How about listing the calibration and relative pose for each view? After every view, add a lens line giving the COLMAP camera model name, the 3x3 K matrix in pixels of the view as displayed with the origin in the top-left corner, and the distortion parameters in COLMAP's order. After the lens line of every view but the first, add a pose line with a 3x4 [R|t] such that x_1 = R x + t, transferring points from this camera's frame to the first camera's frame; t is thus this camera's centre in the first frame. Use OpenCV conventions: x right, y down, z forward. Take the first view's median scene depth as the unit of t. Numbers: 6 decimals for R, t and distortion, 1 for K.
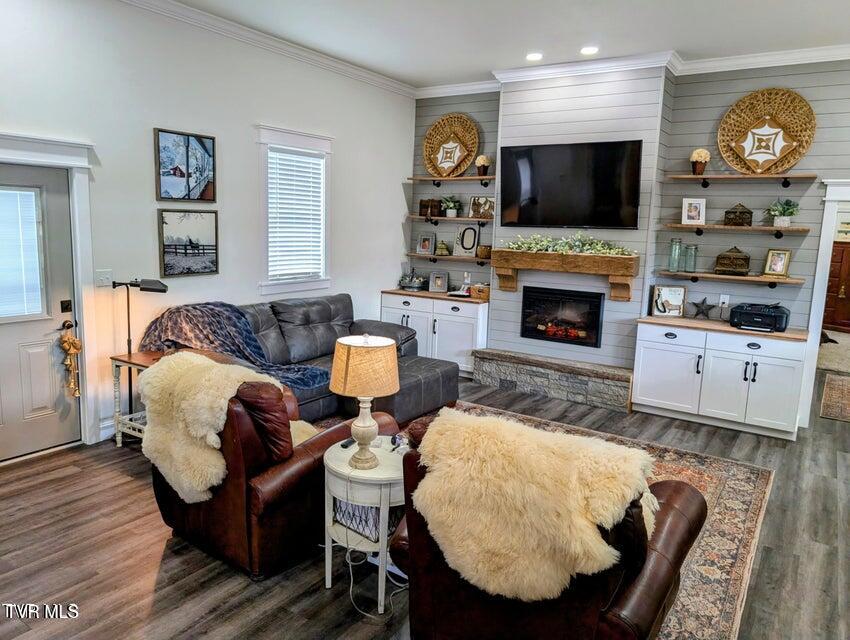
lens RADIAL K [[604.8, 0, 425.1], [0, 604.8, 318.7], [0, 0, 1]] dist [0.001766, 0.000896]
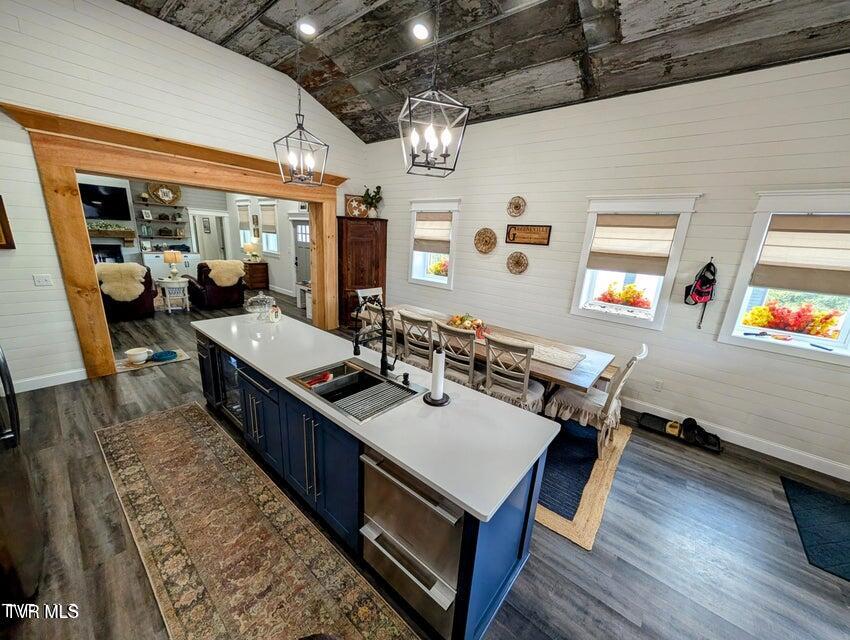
lens RADIAL K [[320.8, 0, 424.9], [0, 320.8, 321.5], [0, 0, 1]] dist [-0.000269, 0.000258]
pose [[0.108873, -0.282693, 0.953012, -1.085301], [0.102682, 0.956780, 0.272080, 0.038422], [-0.988738, 0.068234, 0.133195, -0.544509]]
